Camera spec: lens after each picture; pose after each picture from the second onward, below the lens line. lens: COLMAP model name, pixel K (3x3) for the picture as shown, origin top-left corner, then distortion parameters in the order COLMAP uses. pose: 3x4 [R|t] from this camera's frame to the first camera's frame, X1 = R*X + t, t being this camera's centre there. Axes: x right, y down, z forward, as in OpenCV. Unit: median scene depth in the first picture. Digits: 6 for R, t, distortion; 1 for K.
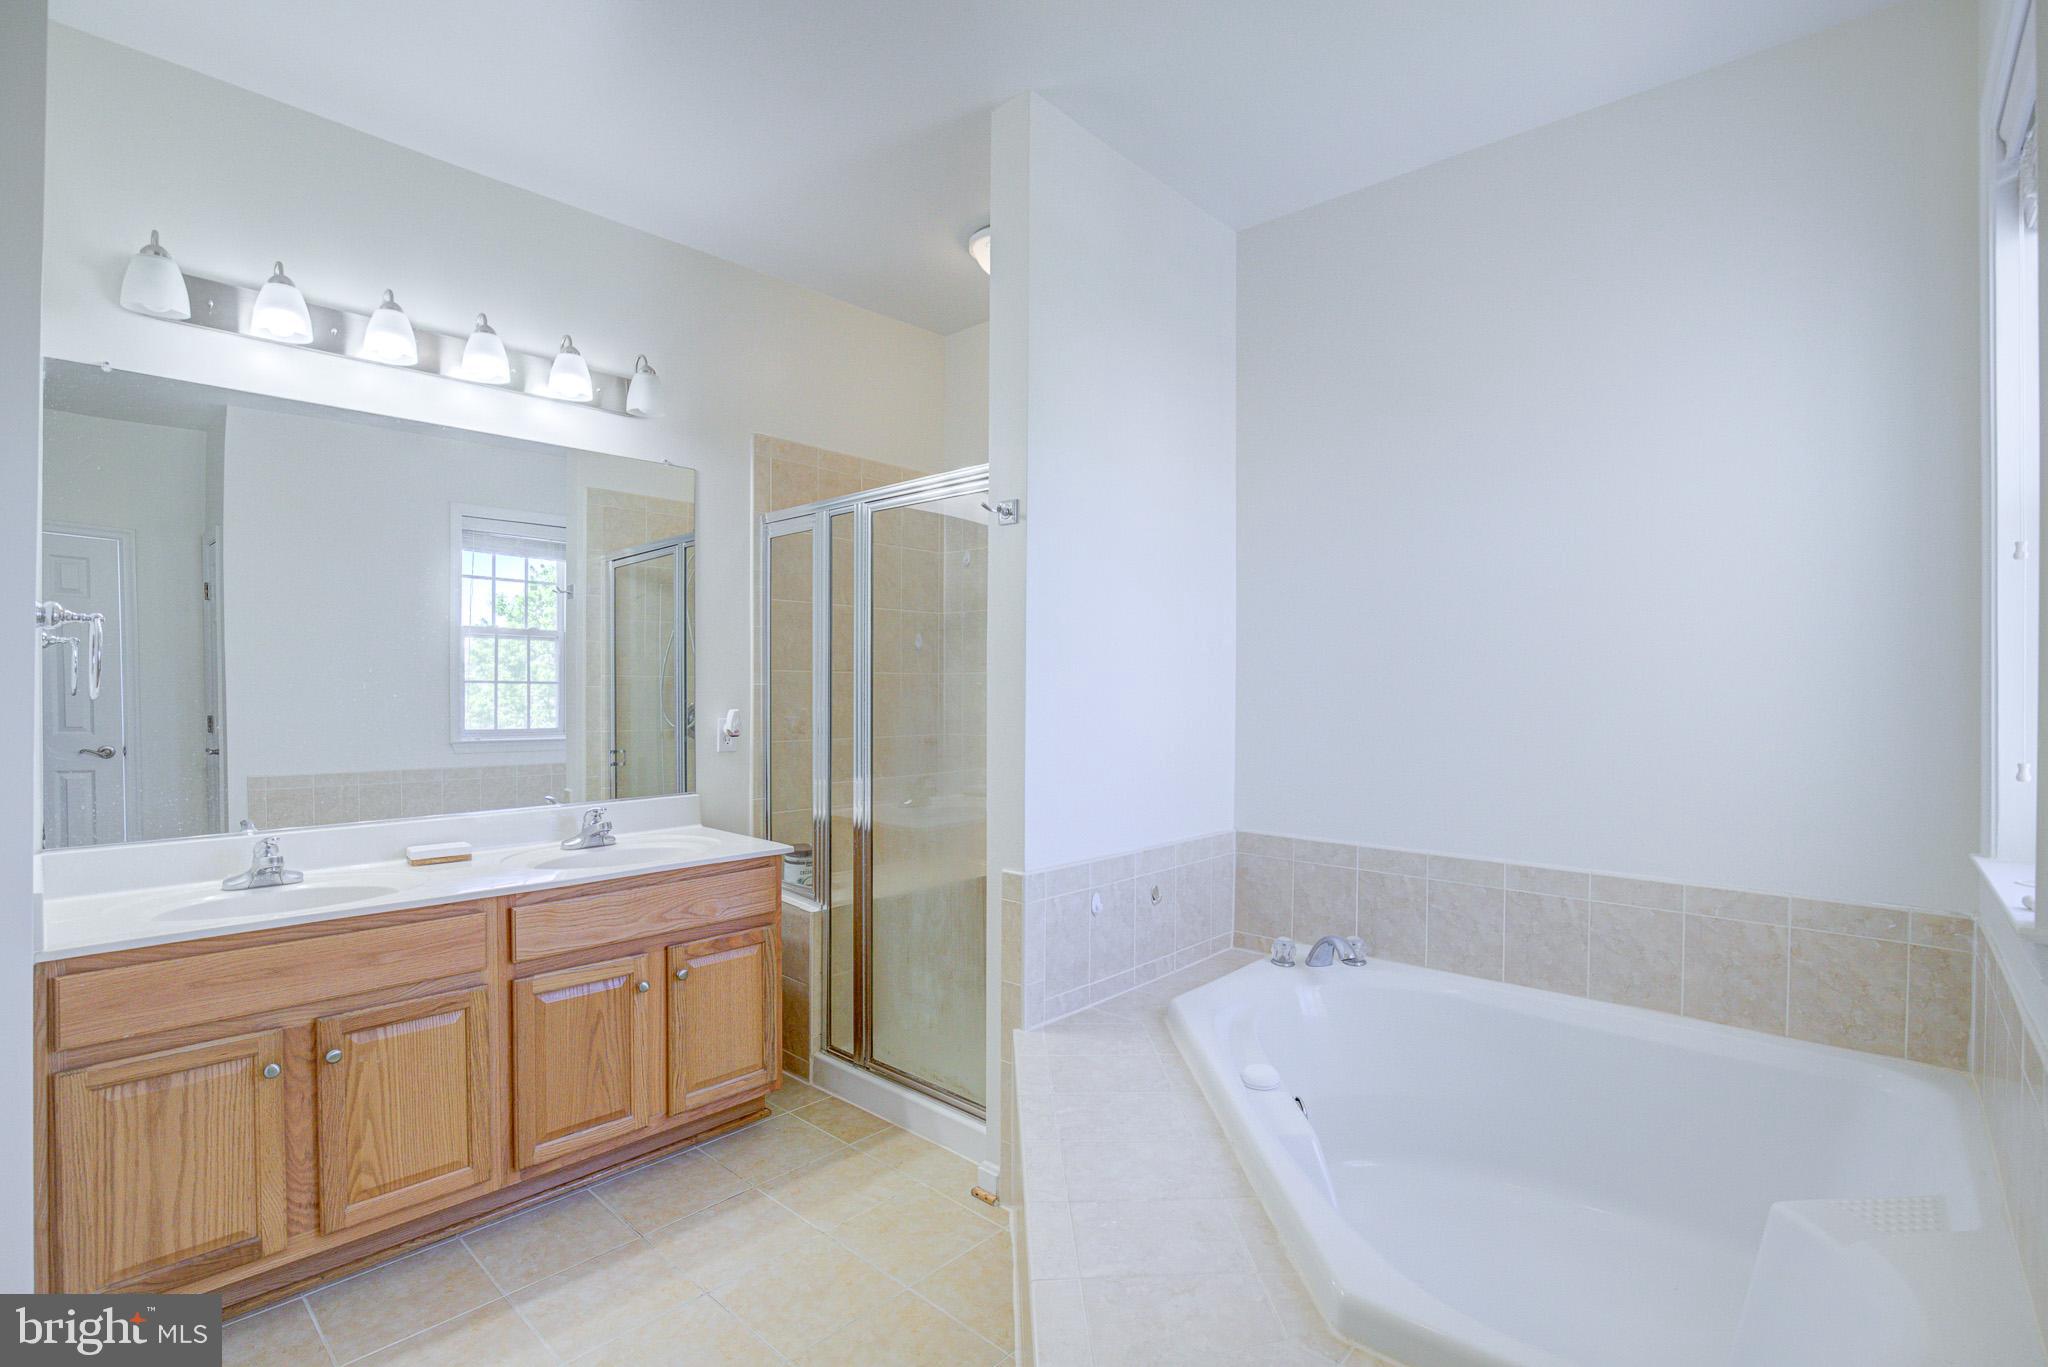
lens RADIAL K [[959.7, 0, 1020.2], [0, 959.7, 684.9], [0, 0, 1]] dist [-0.013531, -0.000254]
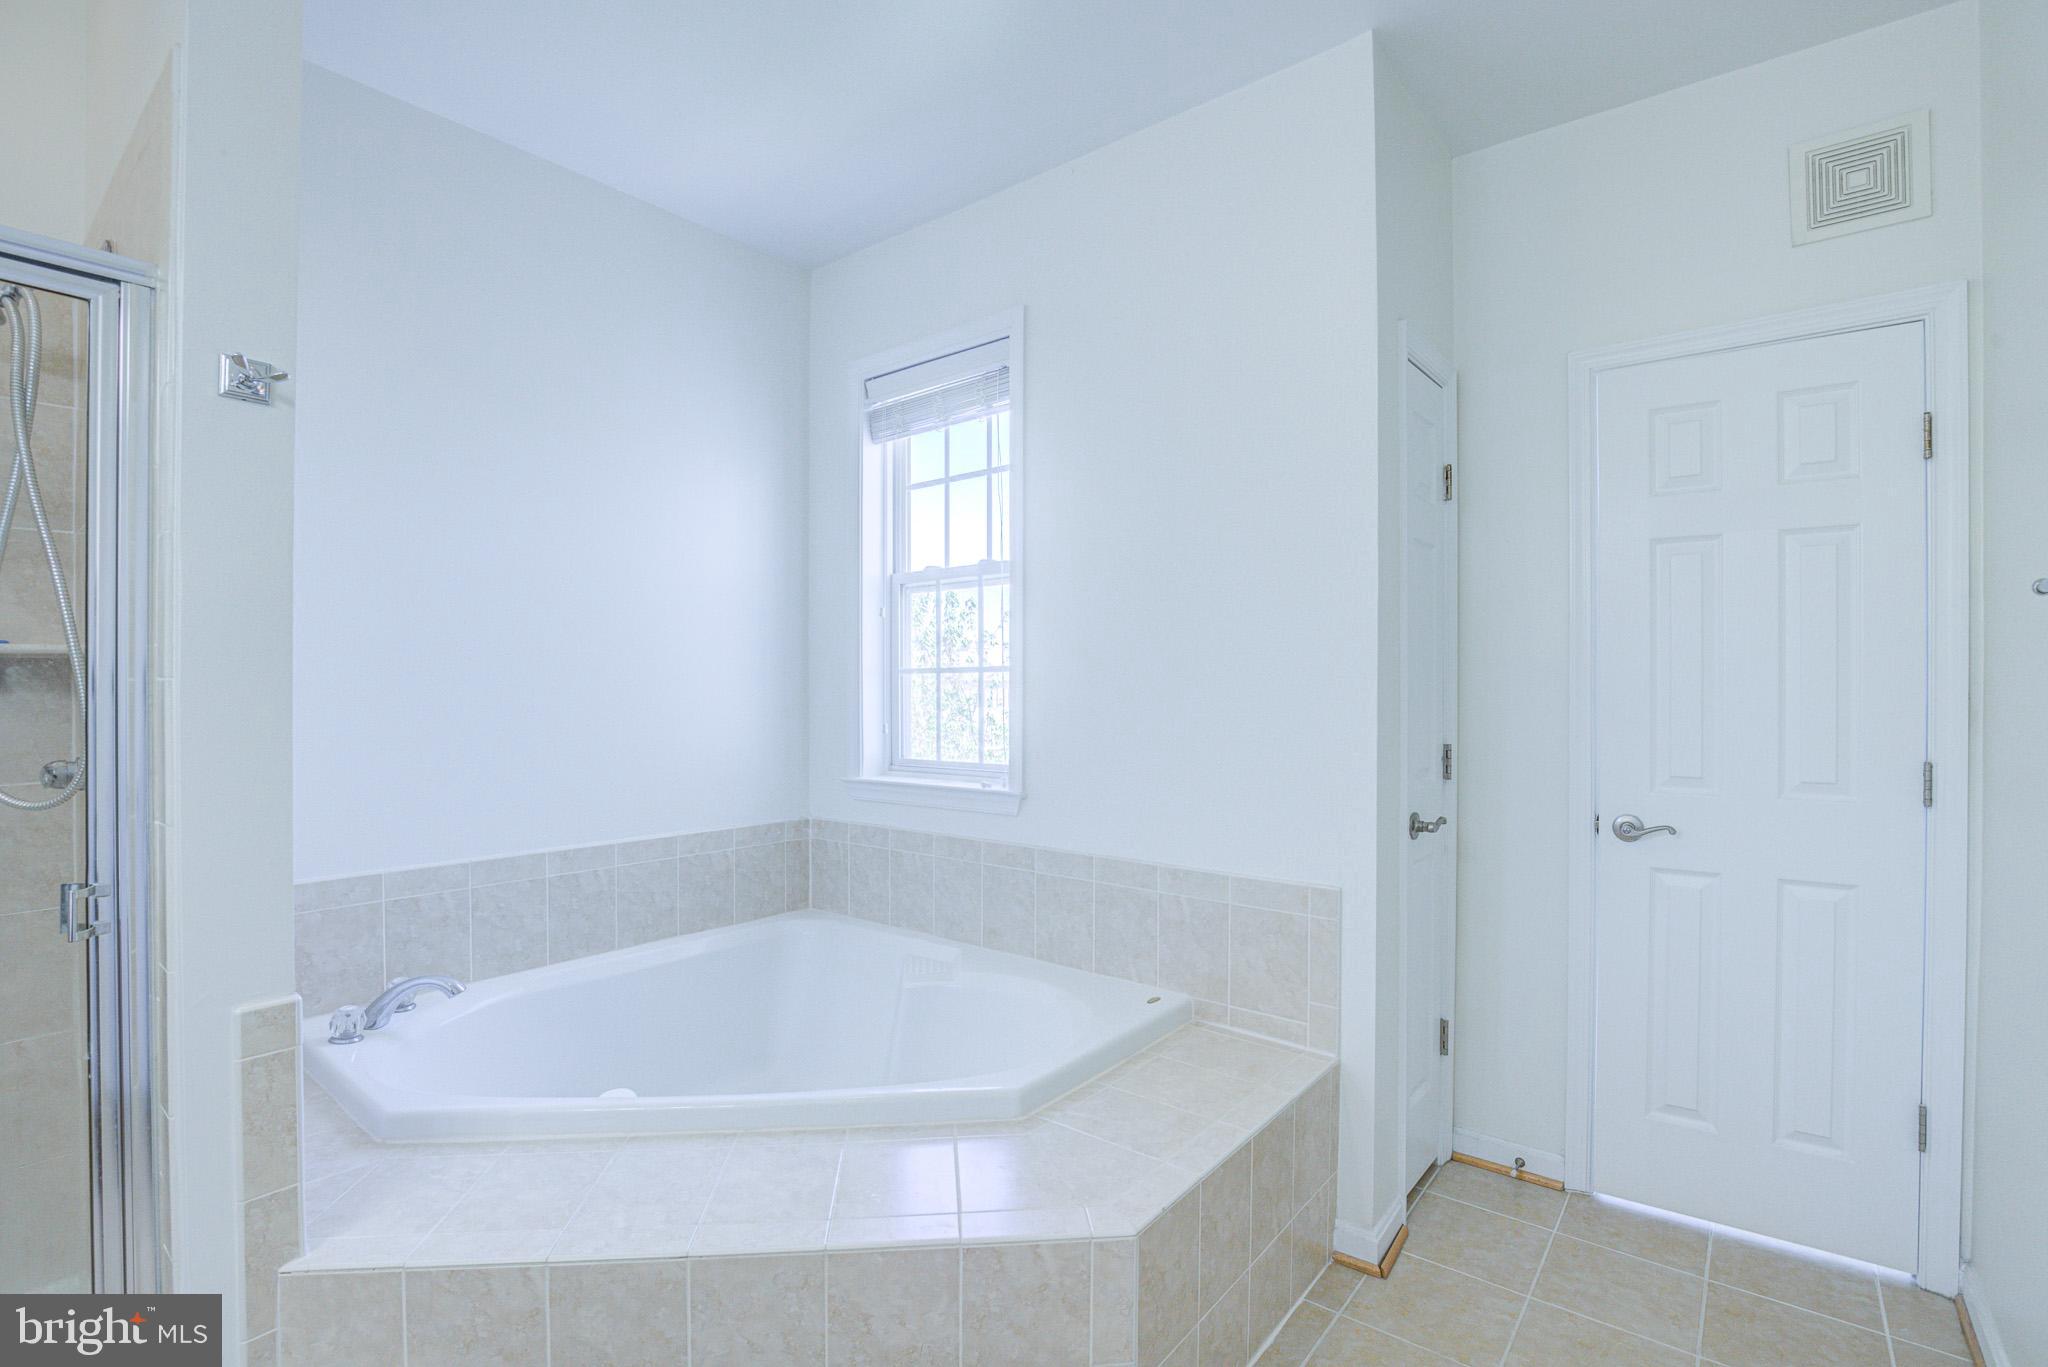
lens RADIAL K [[959.7, 0, 1014.3], [0, 959.7, 690.8], [0, 0, 1]] dist [-0.013531, -0.000254]
pose [[-0.055559, -0.005975, 0.998438, -0.602166], [0.000495, 0.999982, 0.006012, 0.003543], [-0.998455, 0.000828, -0.055555, 0.577167]]
